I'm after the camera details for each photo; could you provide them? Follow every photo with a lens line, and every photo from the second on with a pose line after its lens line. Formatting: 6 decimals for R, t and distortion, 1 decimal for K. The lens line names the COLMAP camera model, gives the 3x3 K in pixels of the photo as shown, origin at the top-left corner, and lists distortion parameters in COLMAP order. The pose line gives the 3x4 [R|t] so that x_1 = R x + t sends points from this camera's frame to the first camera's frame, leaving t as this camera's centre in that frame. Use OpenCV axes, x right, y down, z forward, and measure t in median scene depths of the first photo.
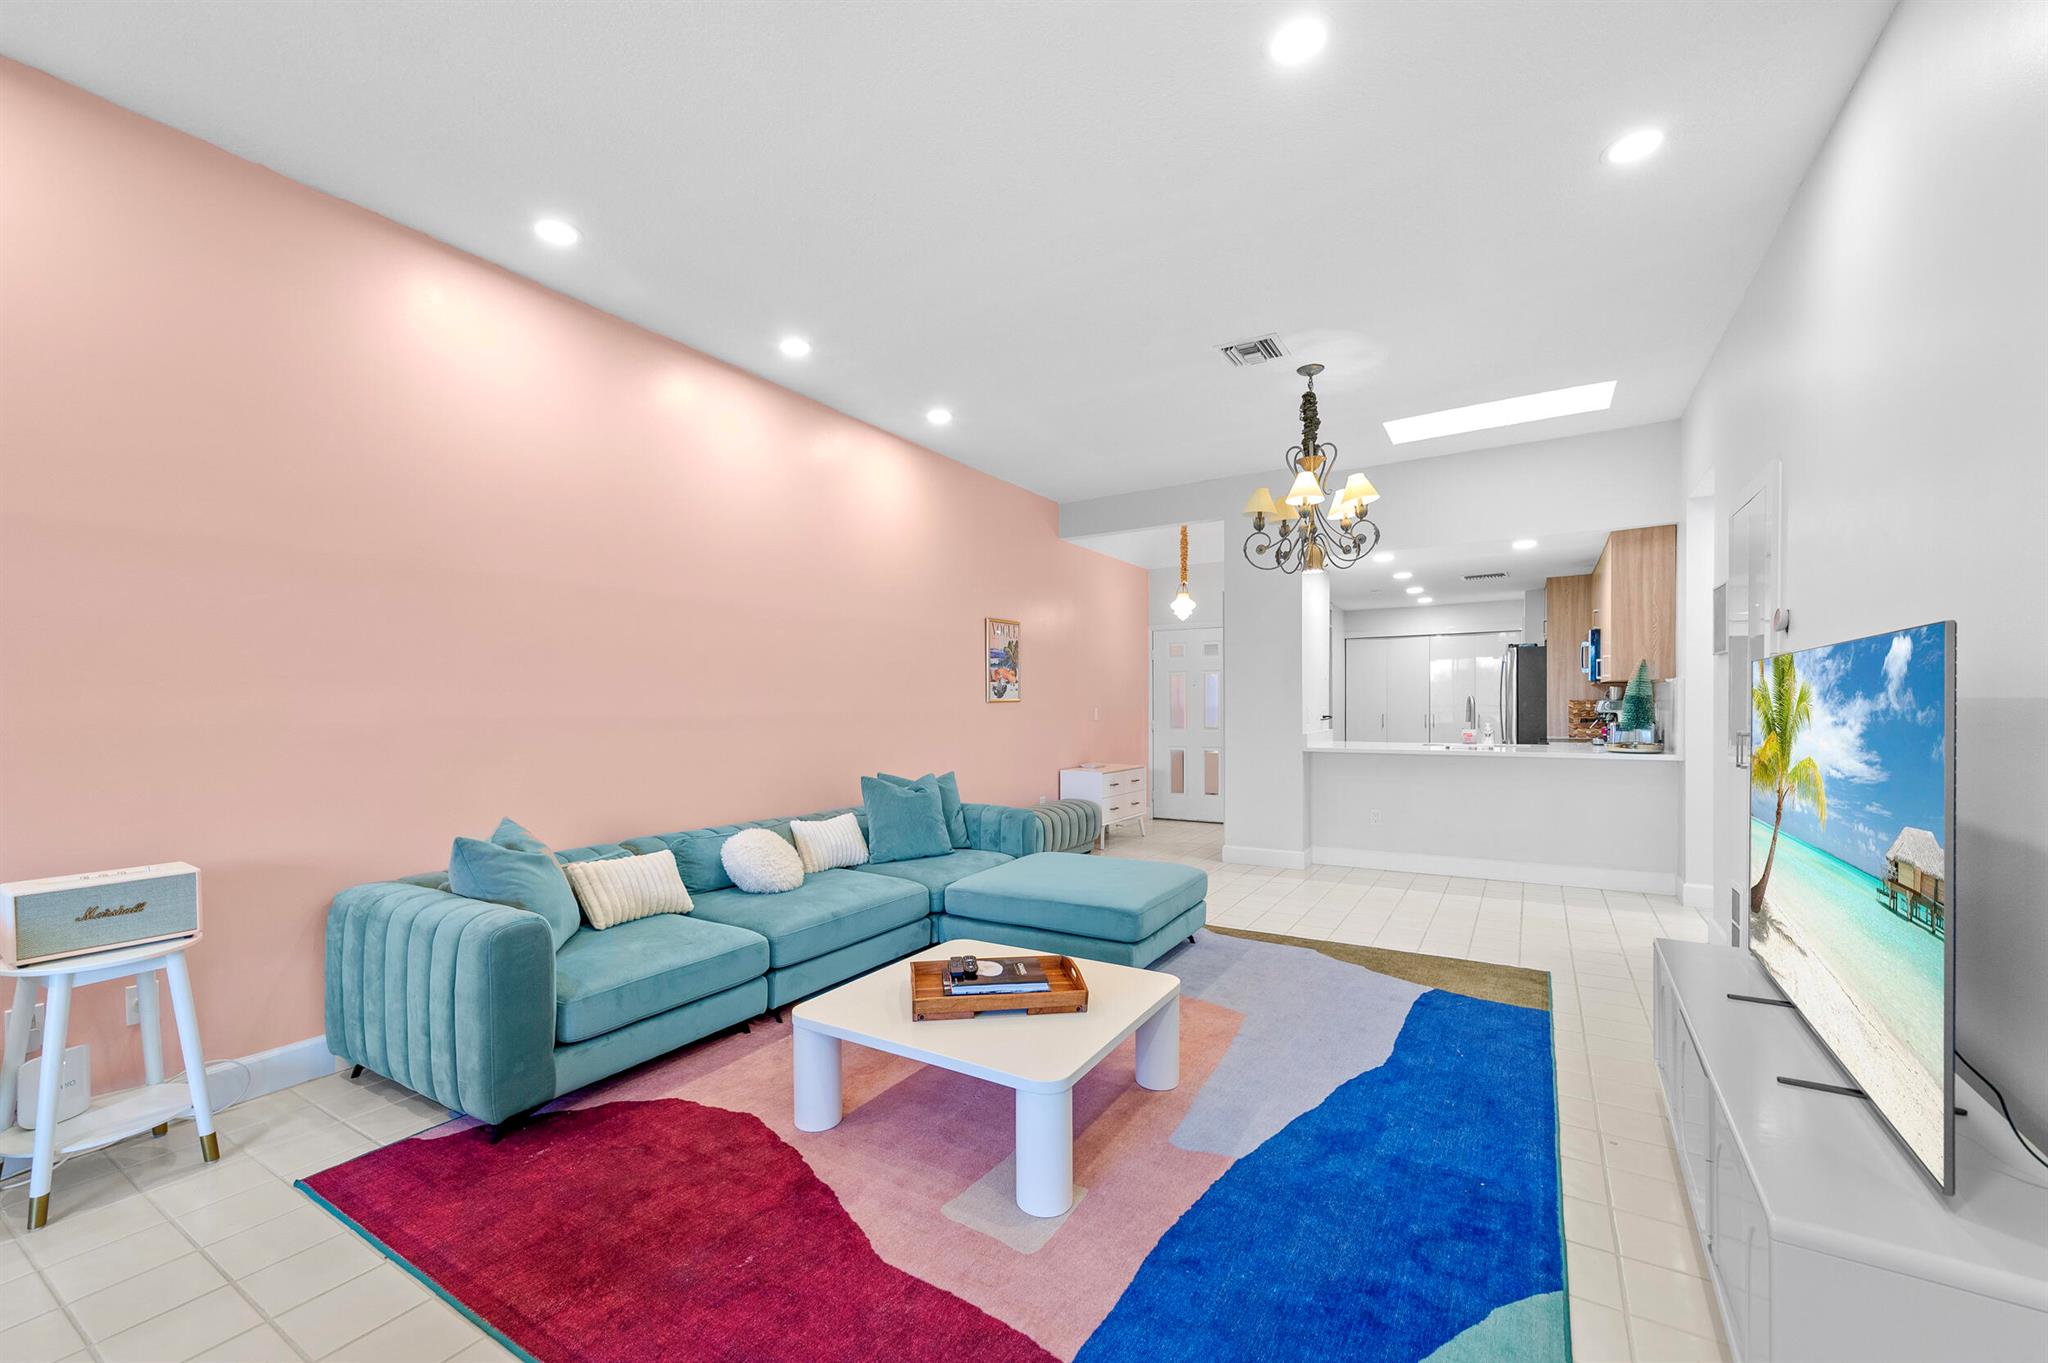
lens RADIAL K [[818.1, 0, 1021.4], [0, 818.1, 714.8], [0, 0, 1]] dist [0.016824, -0.000020]
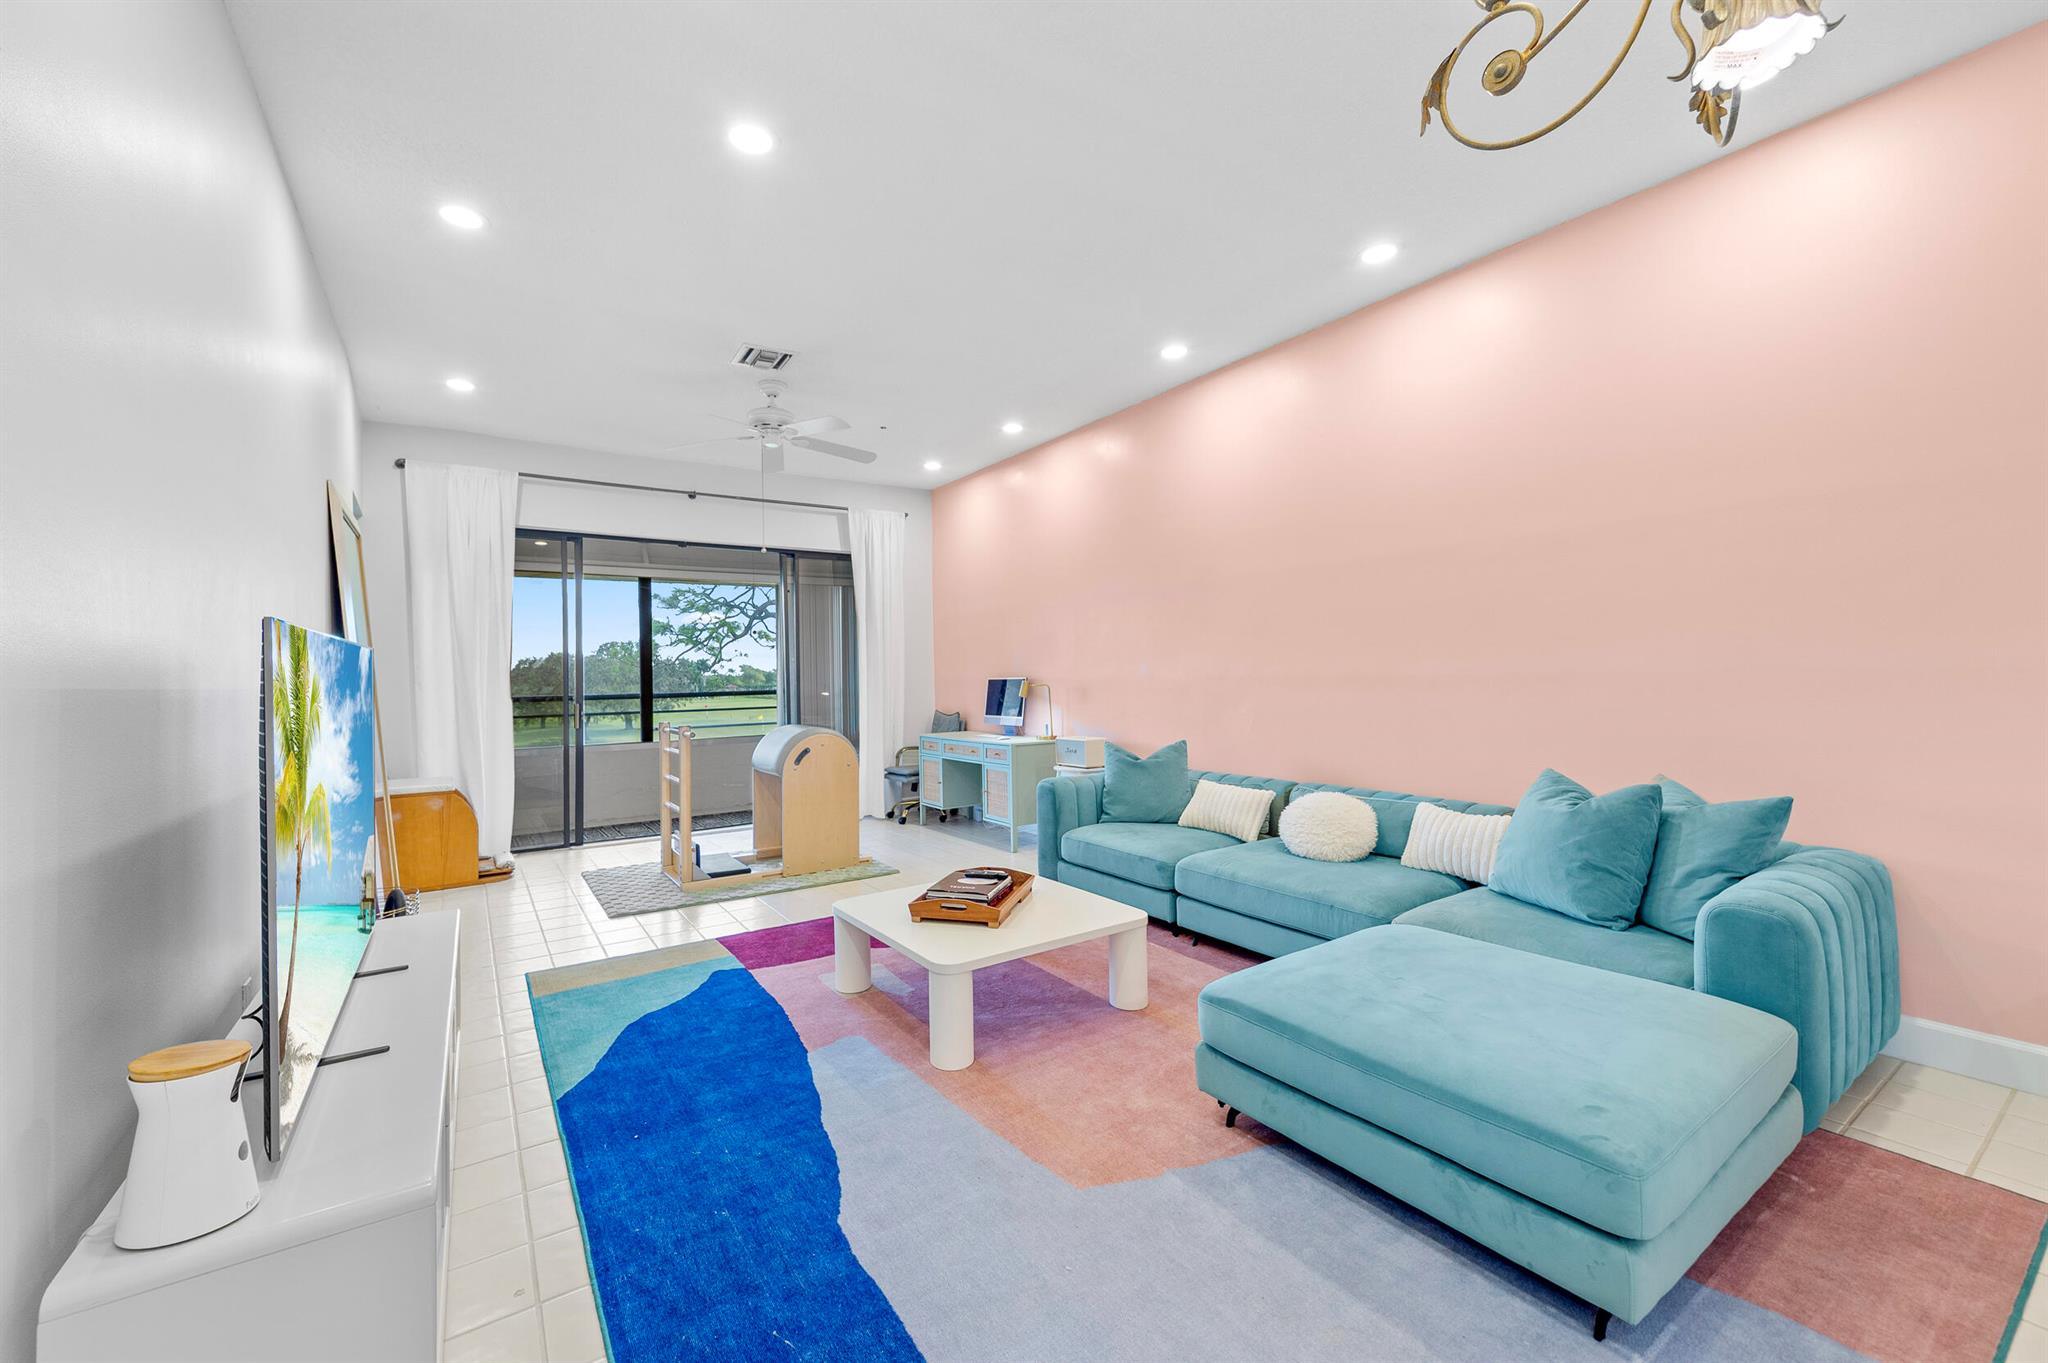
lens RADIAL K [[807.2, 0, 982.2], [0, 807.2, 670.8], [0, 0, 1]] dist [-0.000473, -0.000059]
pose [[-0.418566, 0.008730, -0.908144, 0.671503], [0.008455, 0.999948, 0.005716, -0.013850], [0.908147, -0.005286, -0.418618, 0.947056]]
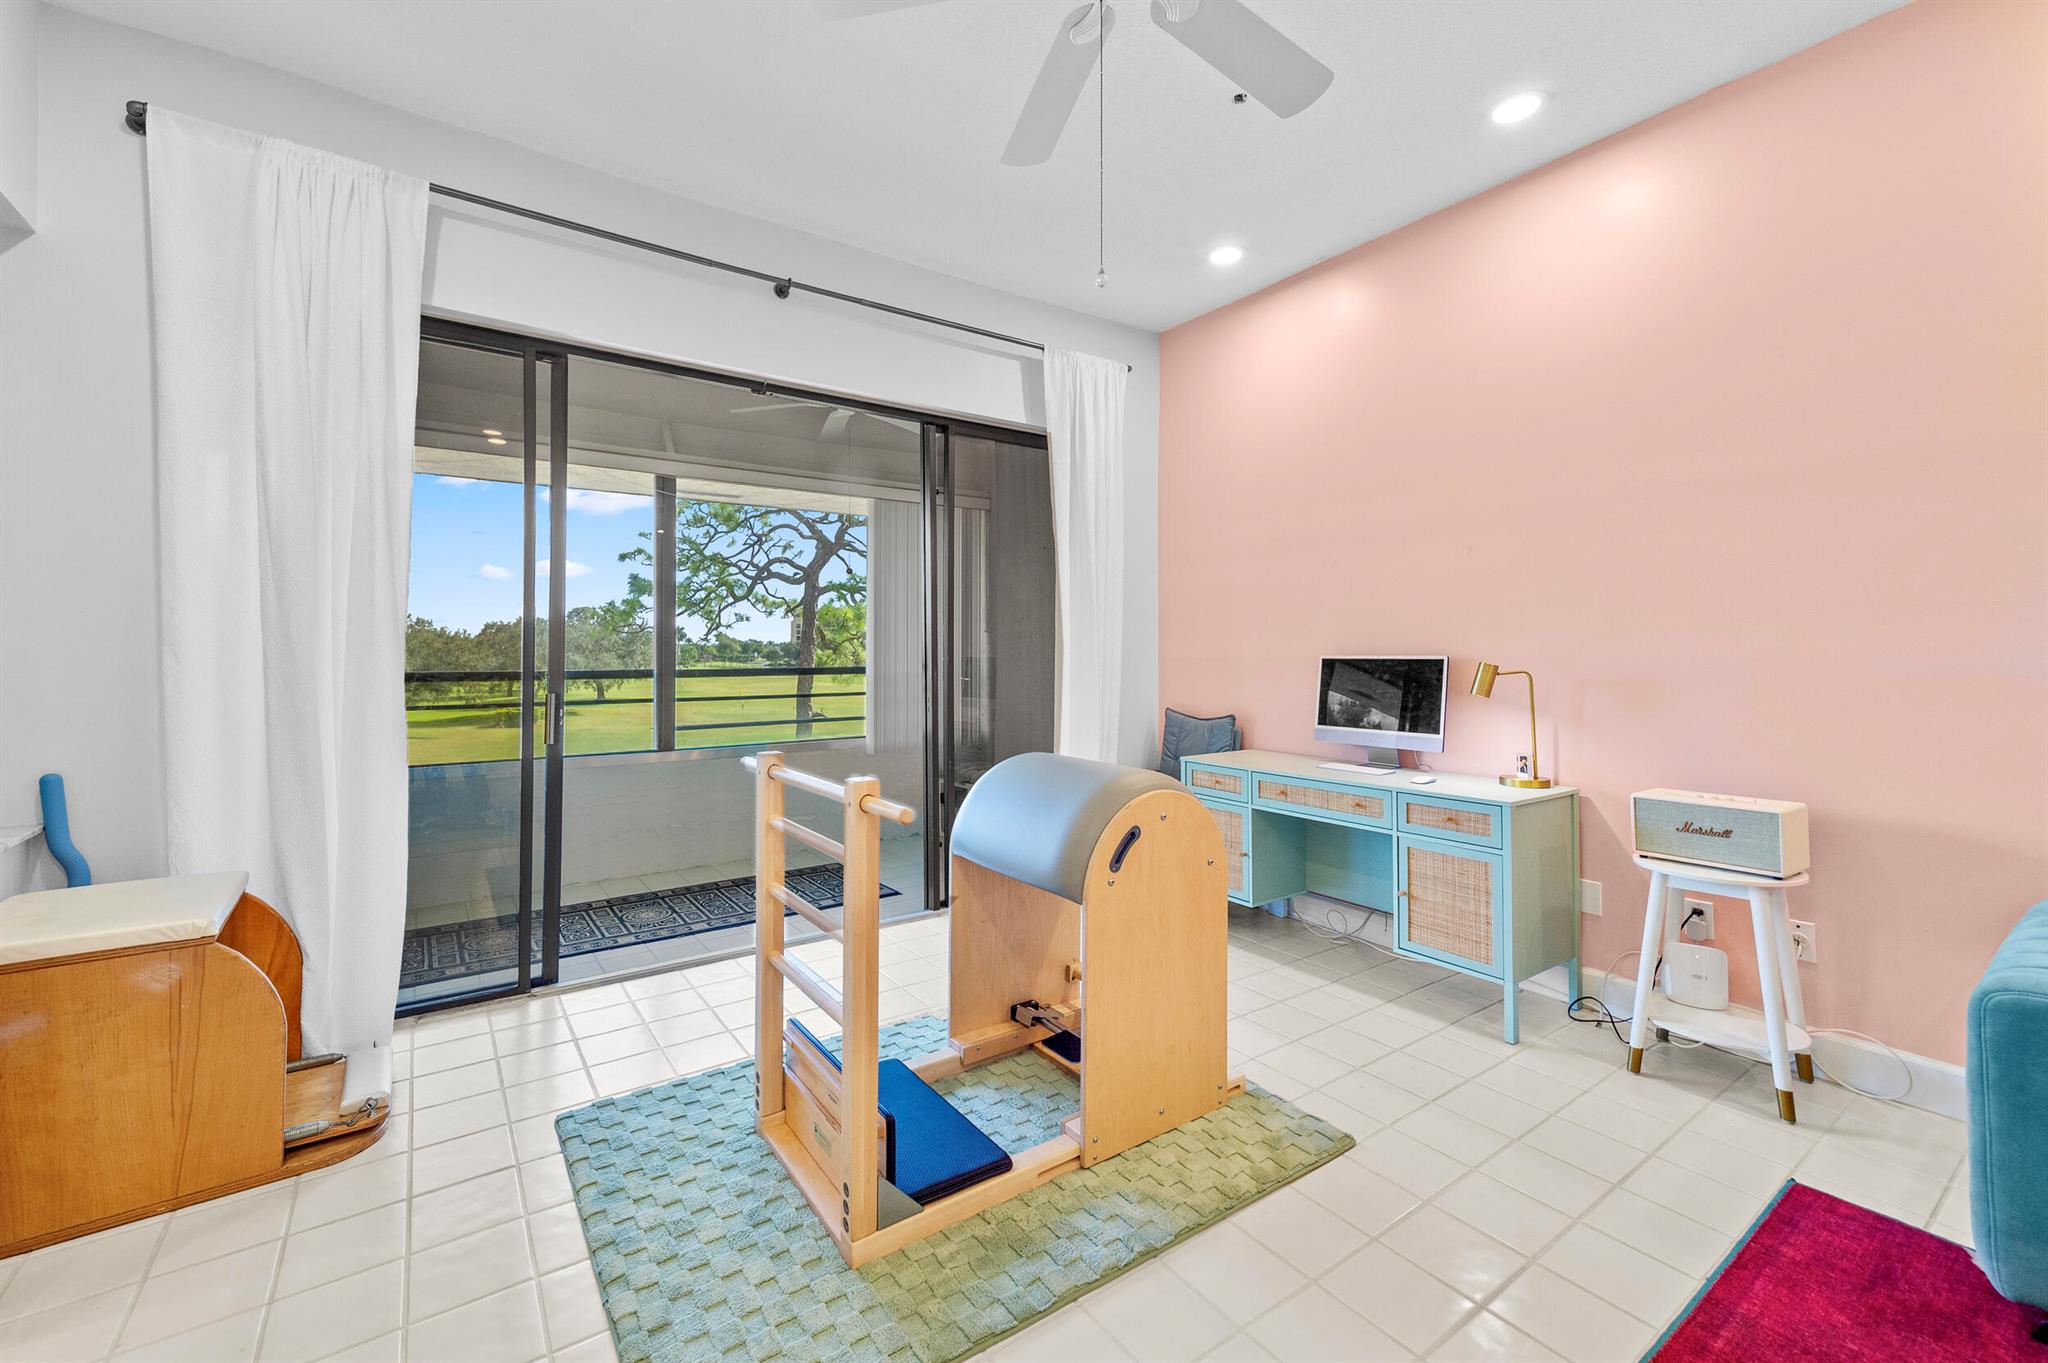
lens RADIAL K [[829.8, 0, 968.4], [0, 829.8, 643.6], [0, 0, 1]] dist [0.015546, -0.000097]
pose [[-0.414058, -0.000193, -0.910250, 0.171102], [-0.009927, 0.999941, 0.004304, -0.002920], [0.910196, 0.010818, -0.414036, 0.310067]]
